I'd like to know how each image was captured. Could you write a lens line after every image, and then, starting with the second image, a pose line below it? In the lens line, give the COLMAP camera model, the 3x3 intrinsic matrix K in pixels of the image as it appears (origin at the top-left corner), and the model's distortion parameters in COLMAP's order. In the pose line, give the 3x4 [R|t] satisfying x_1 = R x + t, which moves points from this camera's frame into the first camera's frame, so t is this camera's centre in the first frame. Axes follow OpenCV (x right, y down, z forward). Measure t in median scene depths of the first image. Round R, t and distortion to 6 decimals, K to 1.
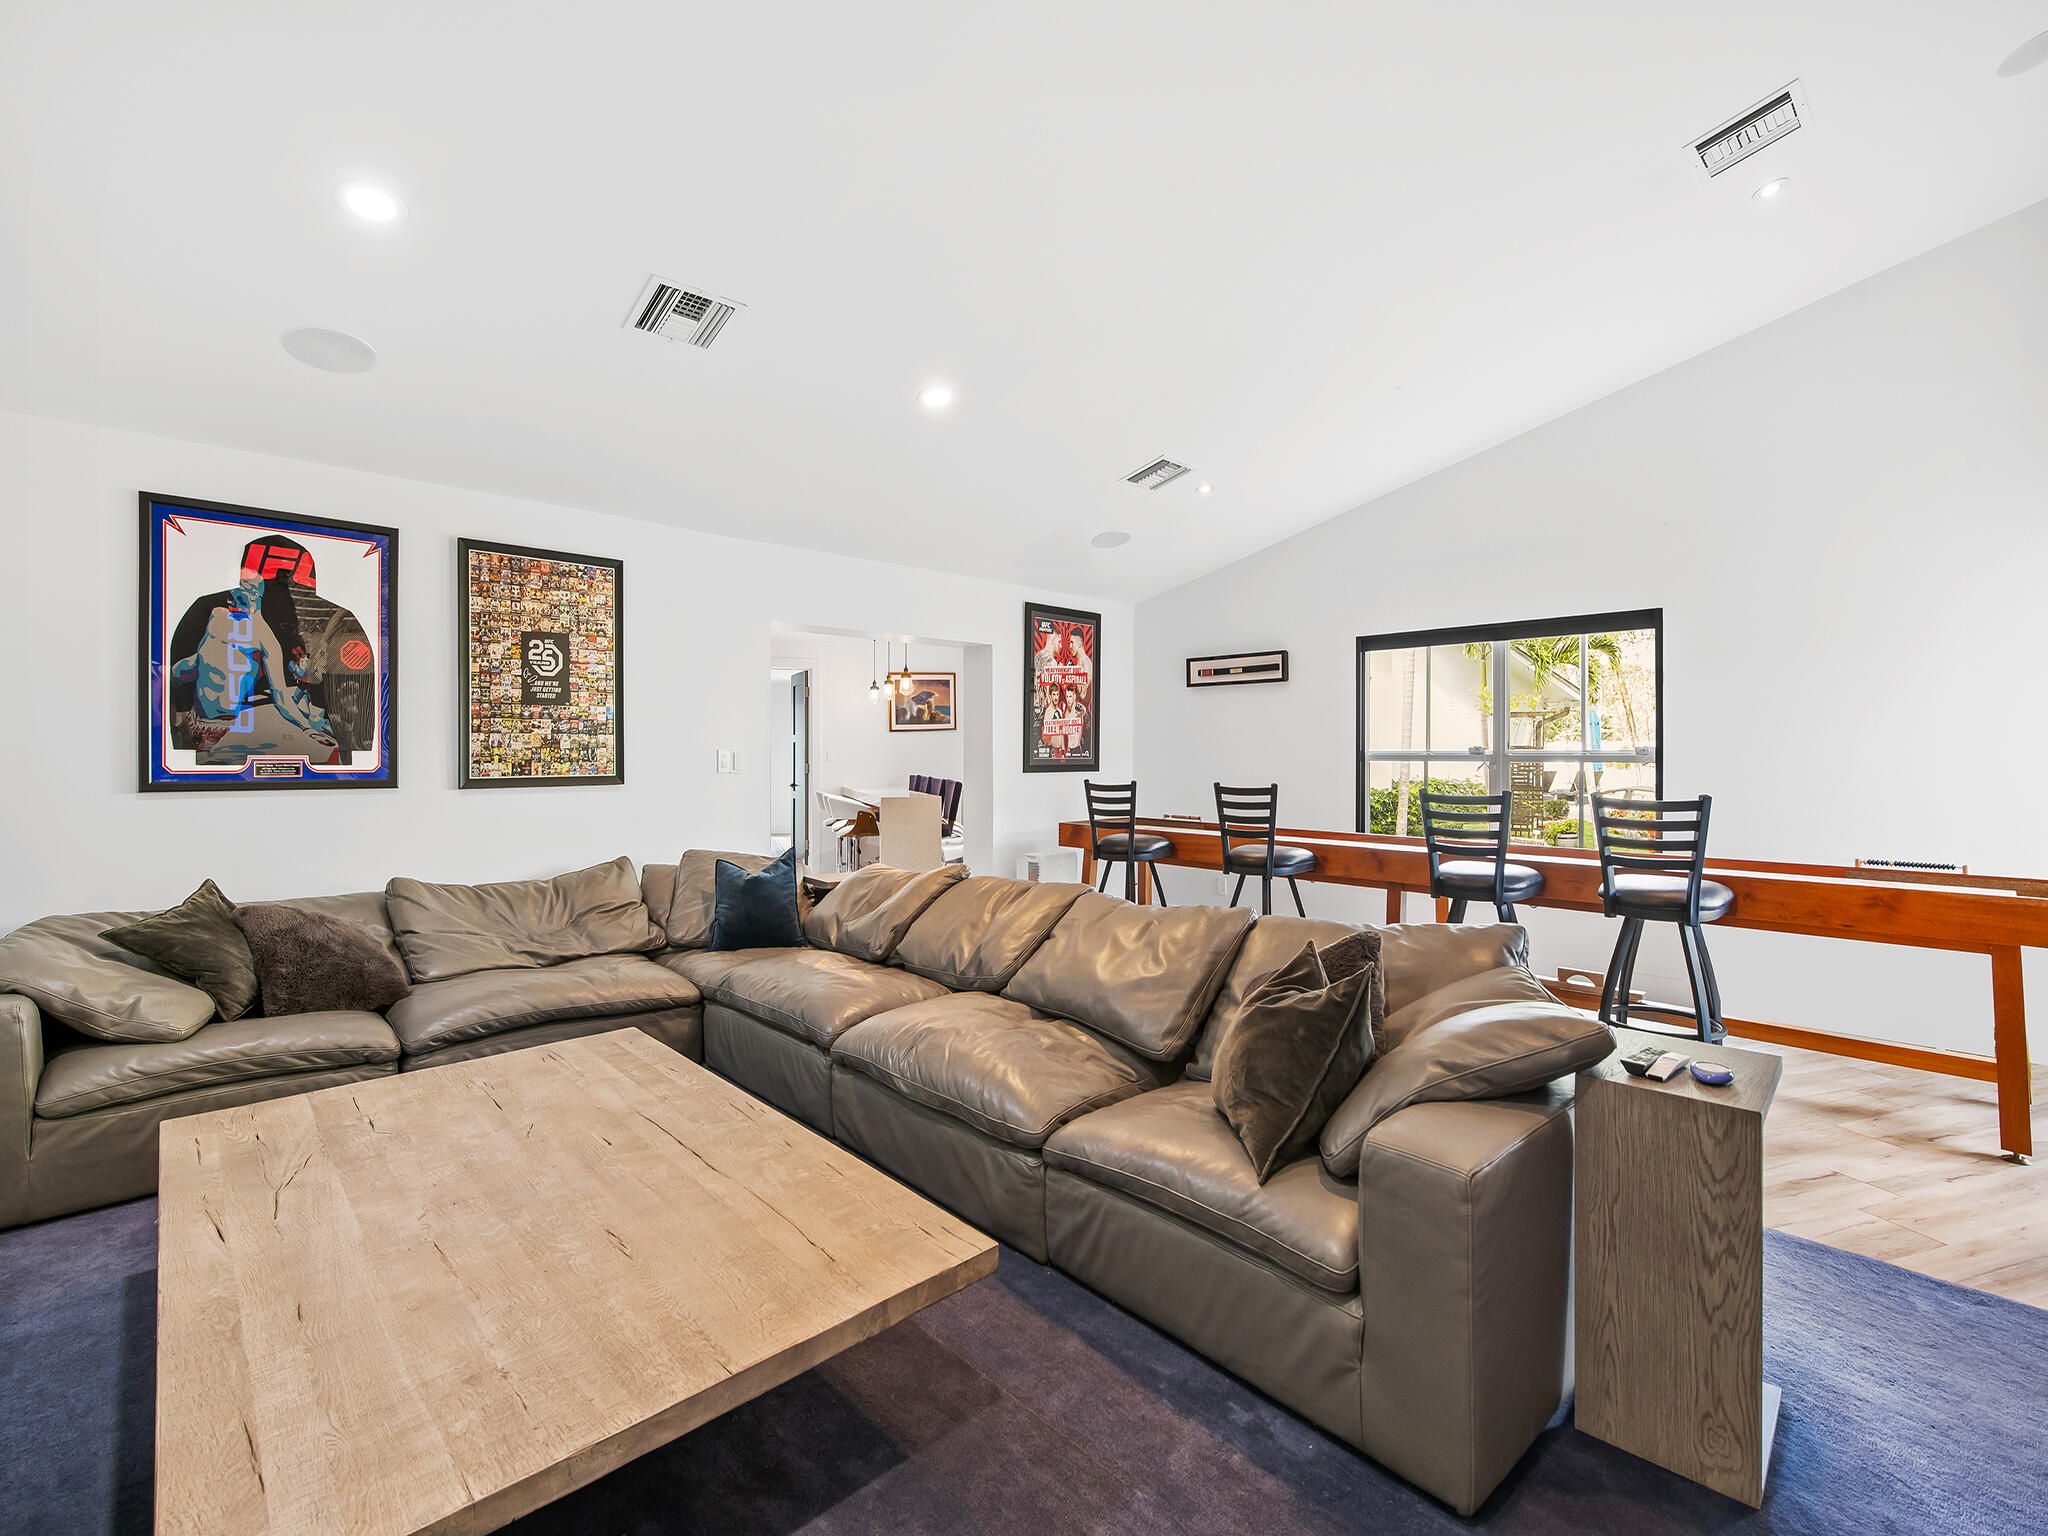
lens RADIAL K [[910.5, 0, 1025.4], [0, 910.5, 762.5], [0, 0, 1]] dist [-0.014284, 0.001724]
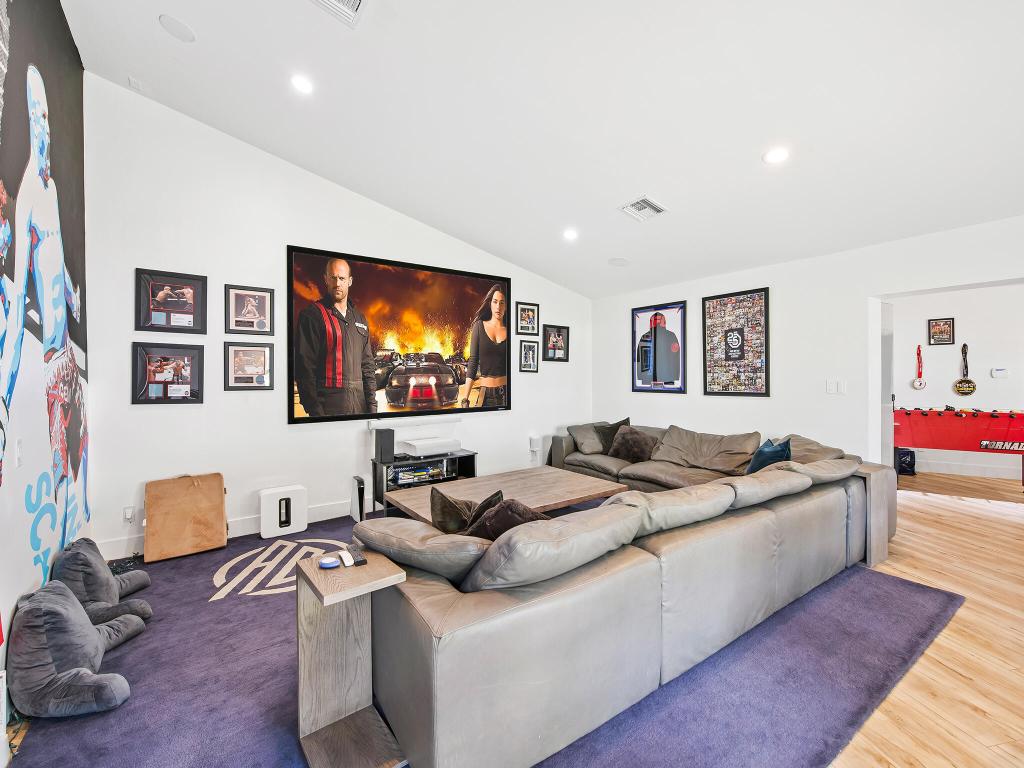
lens RADIAL K [[455.2, 0, 509.5], [0, 455.2, 380.4], [0, 0, 1]] dist [-0.014284, 0.001724]
pose [[-0.157302, 0.006815, -0.987527, 0.692226], [-0.006564, 0.999947, 0.007947, -0.018445], [0.987529, 0.007732, -0.157249, 0.622781]]
